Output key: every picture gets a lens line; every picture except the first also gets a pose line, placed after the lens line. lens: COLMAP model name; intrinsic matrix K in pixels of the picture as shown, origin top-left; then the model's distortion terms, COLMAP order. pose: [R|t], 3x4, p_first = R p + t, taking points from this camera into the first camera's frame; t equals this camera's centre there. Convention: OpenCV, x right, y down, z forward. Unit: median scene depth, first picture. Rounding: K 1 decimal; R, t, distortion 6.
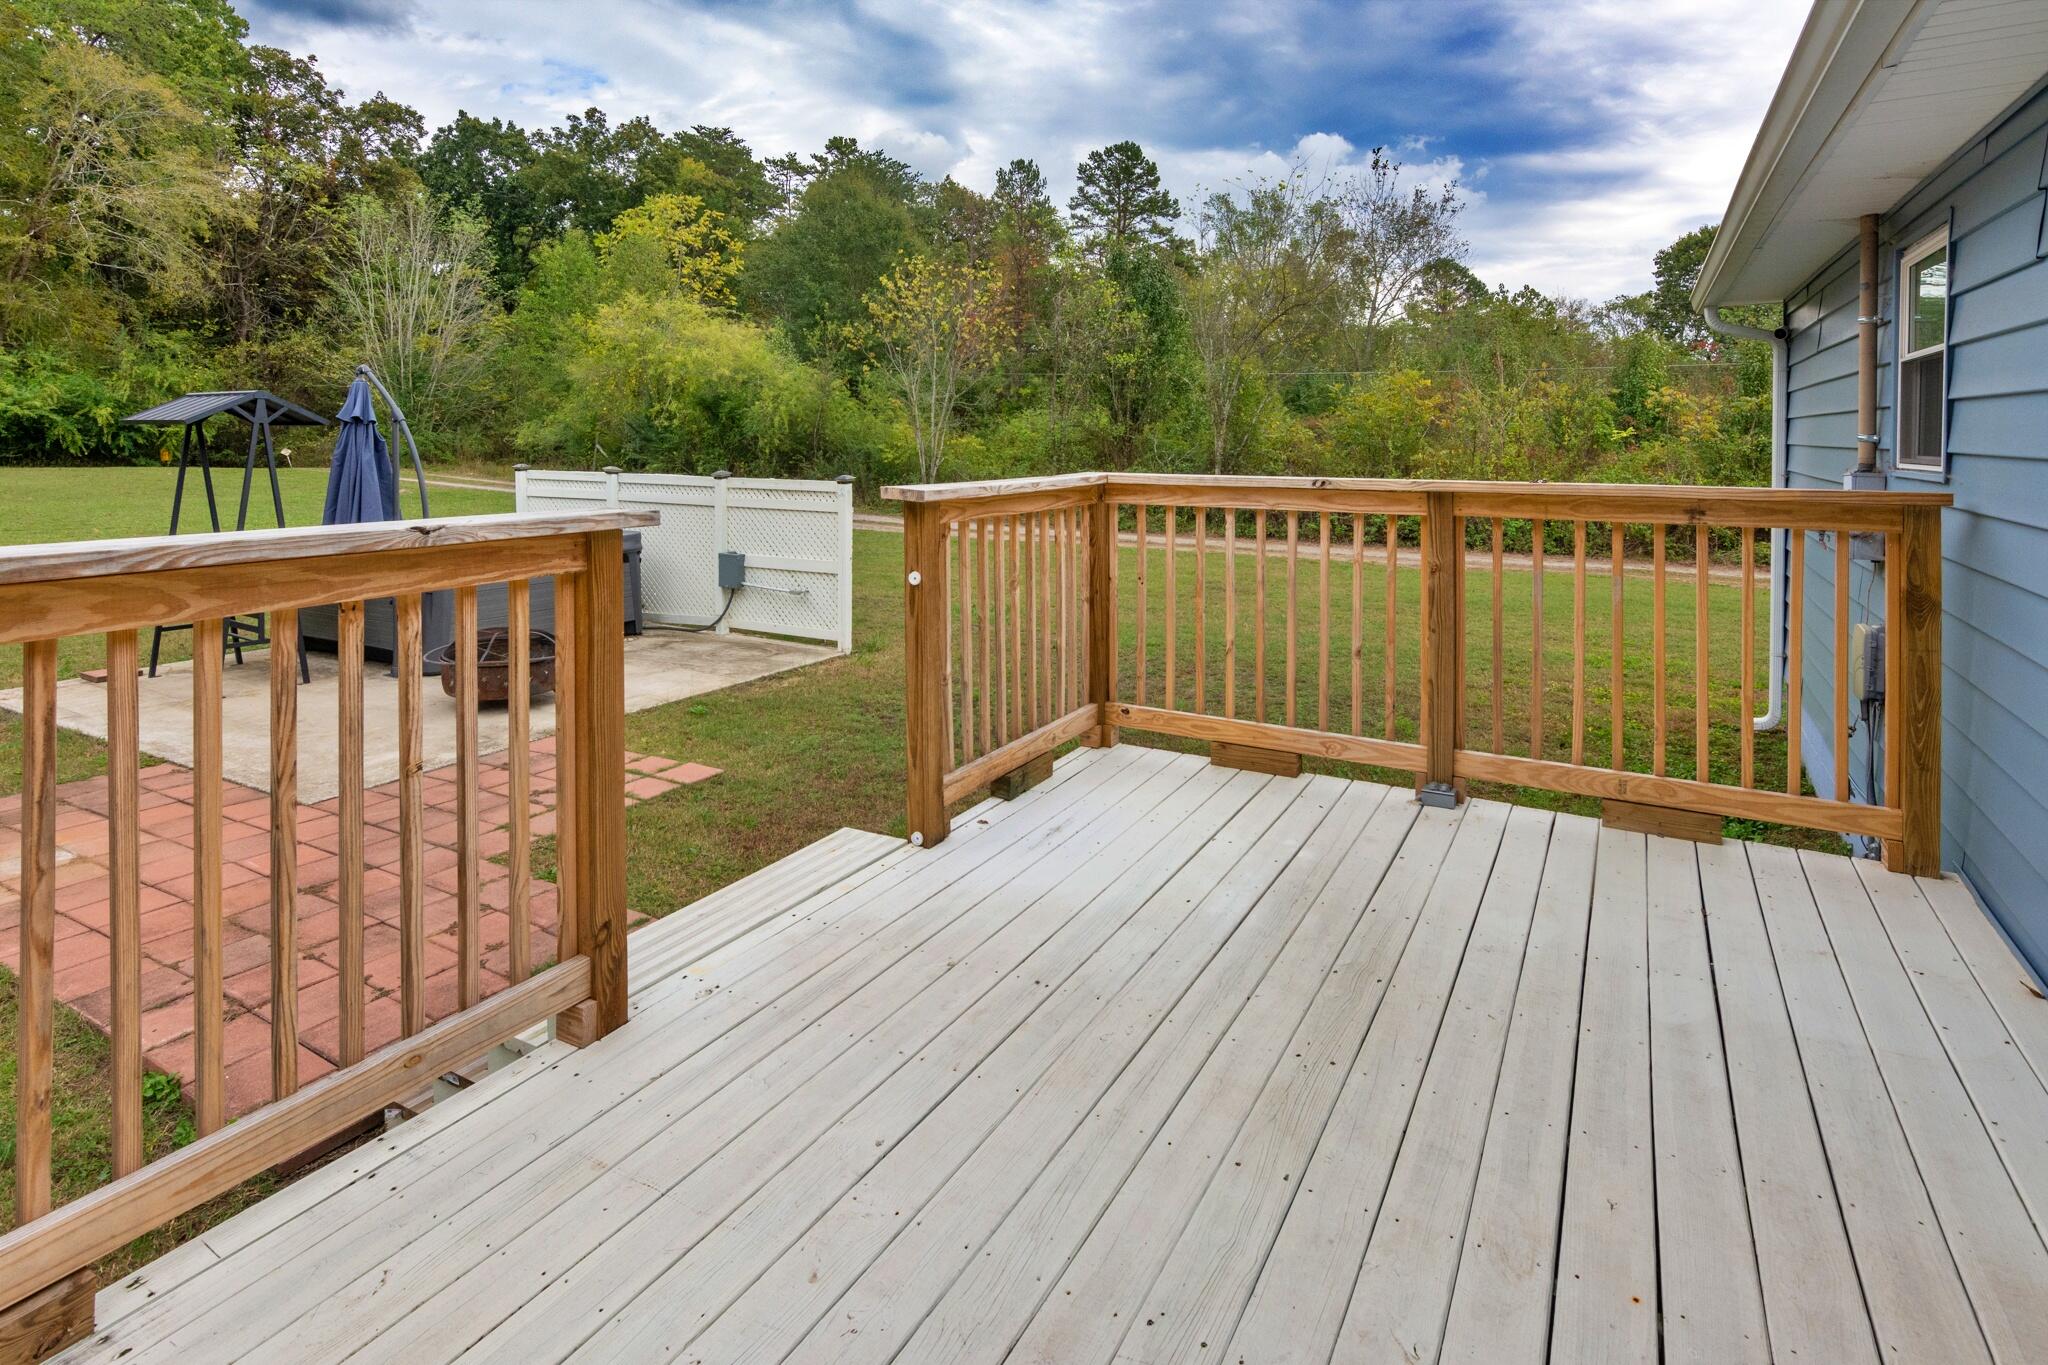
lens RADIAL K [[1119.1, 0, 1041.4], [0, 1119.1, 462.4], [0, 0, 1]] dist [0.005964, 0.000871]
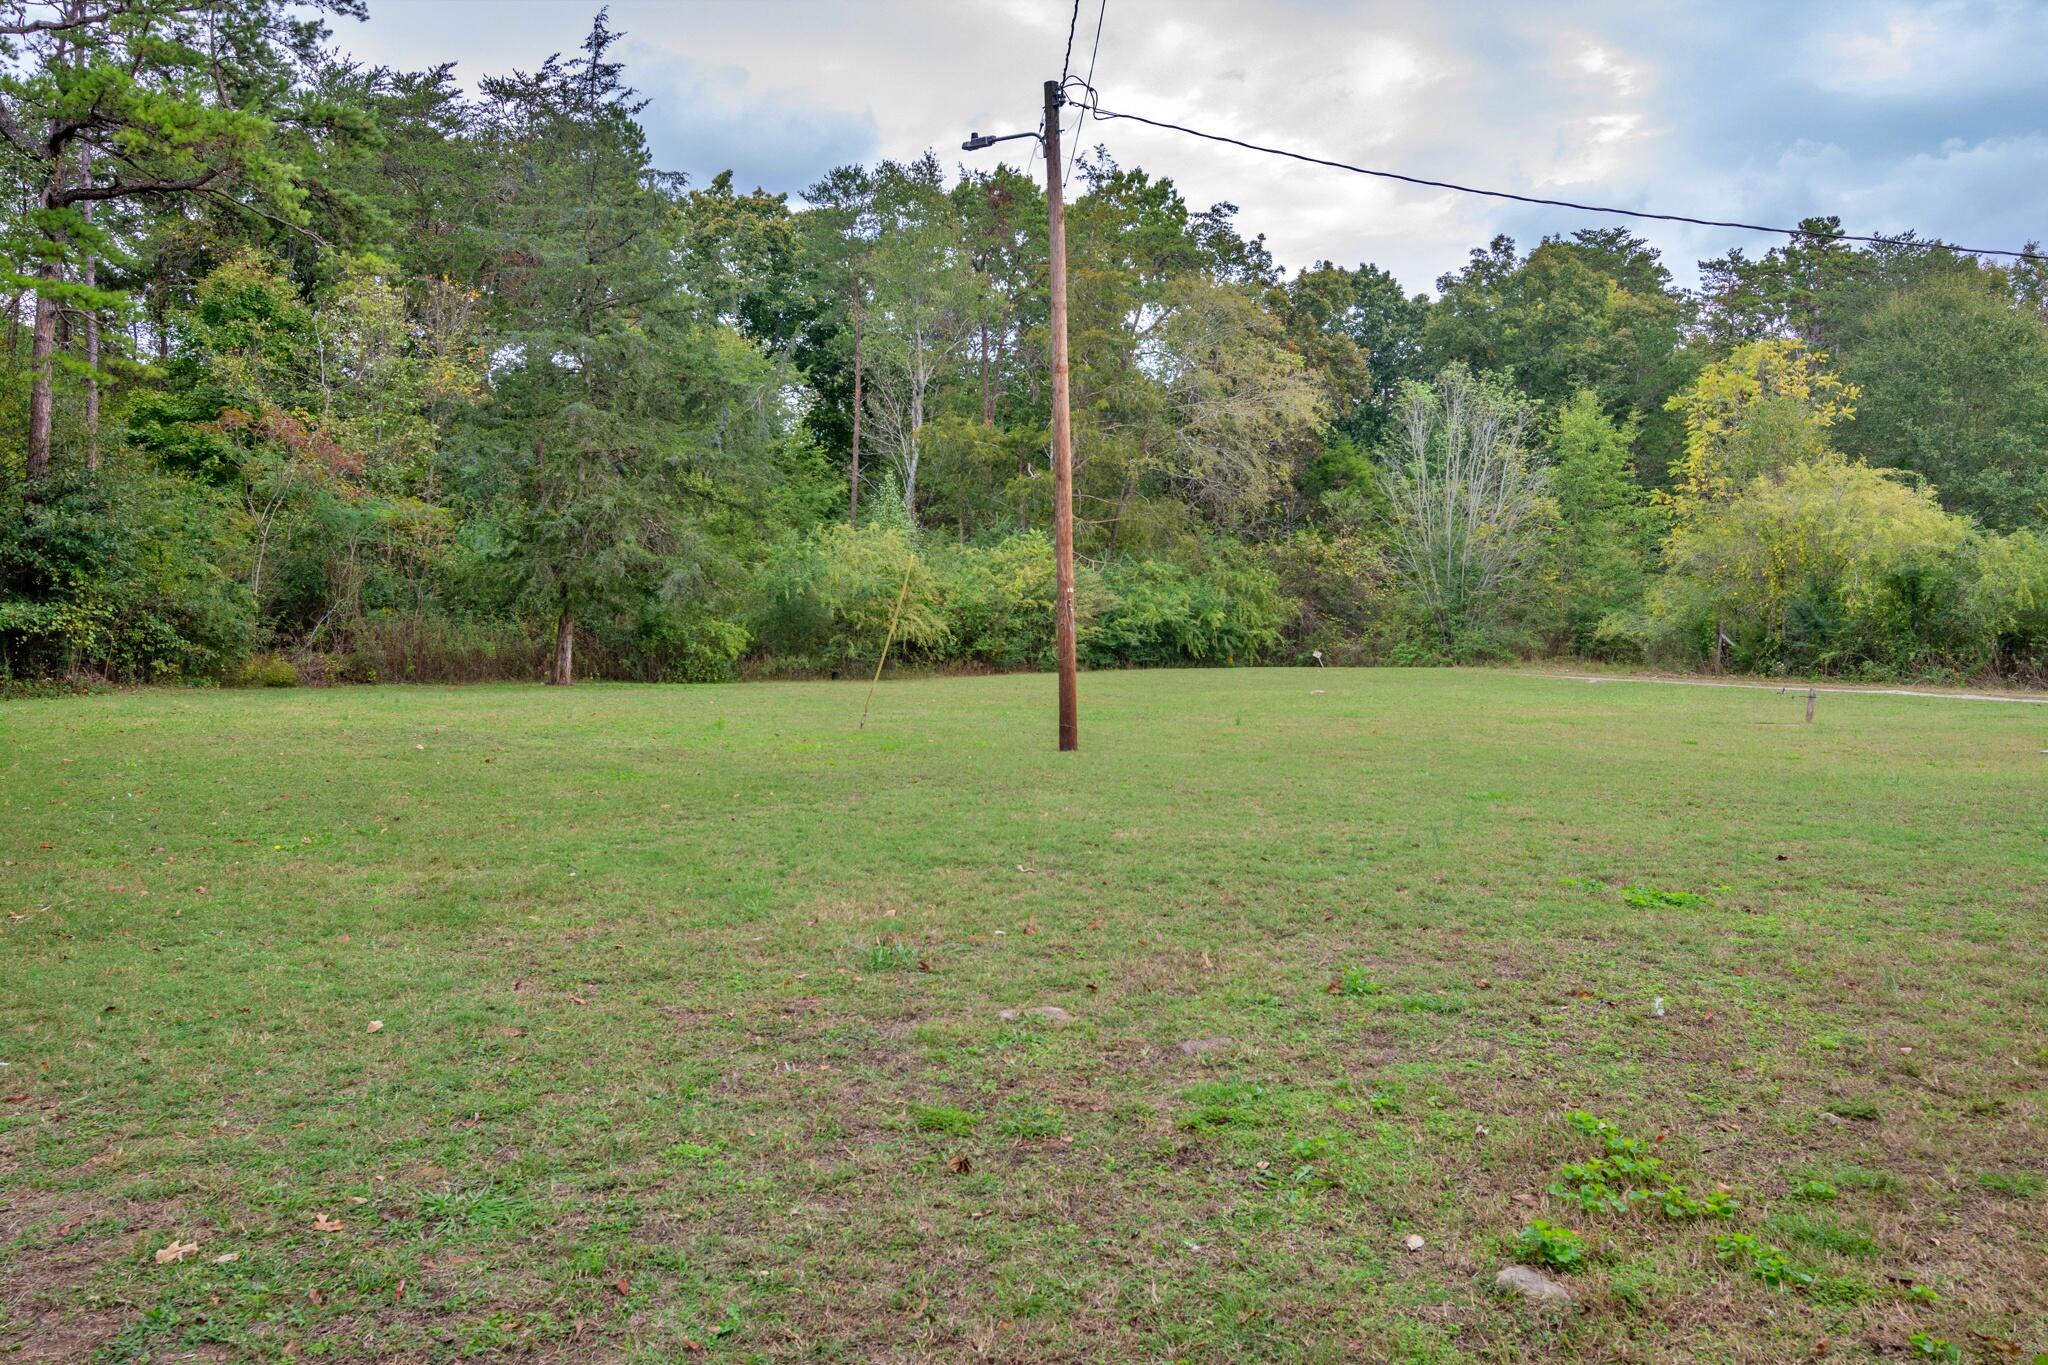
lens RADIAL K [[1585.4, 0, 1029.6], [0, 1585.4, 675.1], [0, 0, 1]] dist [0.009155, 0.001300]
pose [[0.856284, -0.015019, -0.516286, -0.157712], [0.013330, 0.999887, -0.006980, 0.013450], [0.516333, -0.000905, 0.856388, -0.270103]]
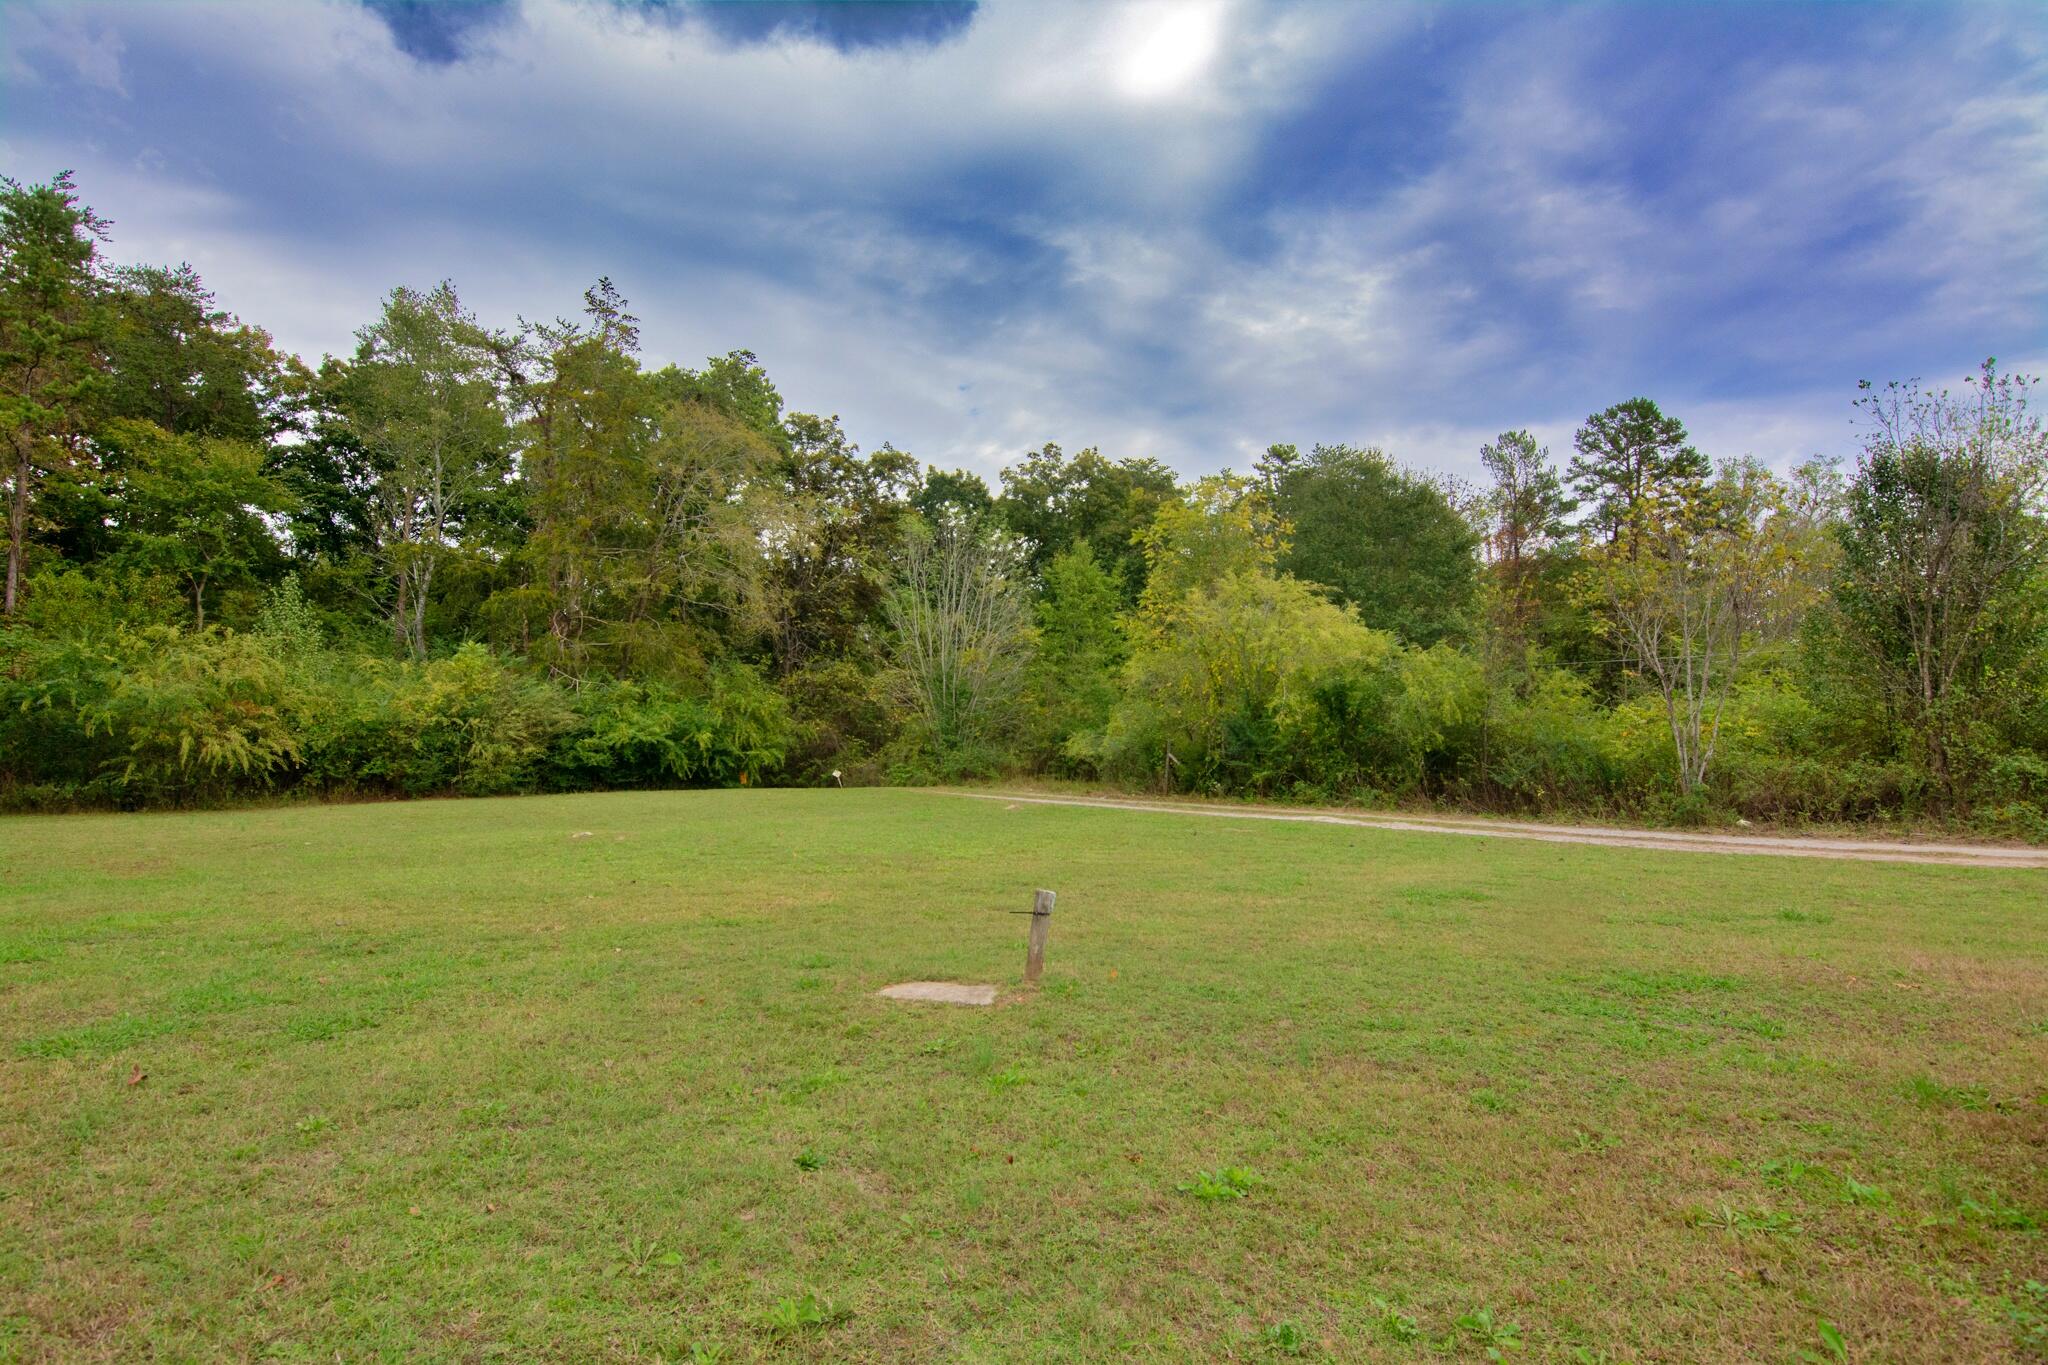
lens RADIAL K [[1053.9, 0, 1020.5], [0, 1053.9, 687.1], [0, 0, 1]] dist [-0.015959, -0.000513]
pose [[0.939245, -0.053583, -0.339041, -0.162457], [0.022883, 0.995318, -0.093911, 0.005547], [0.342485, 0.080447, 0.936073, 0.130760]]
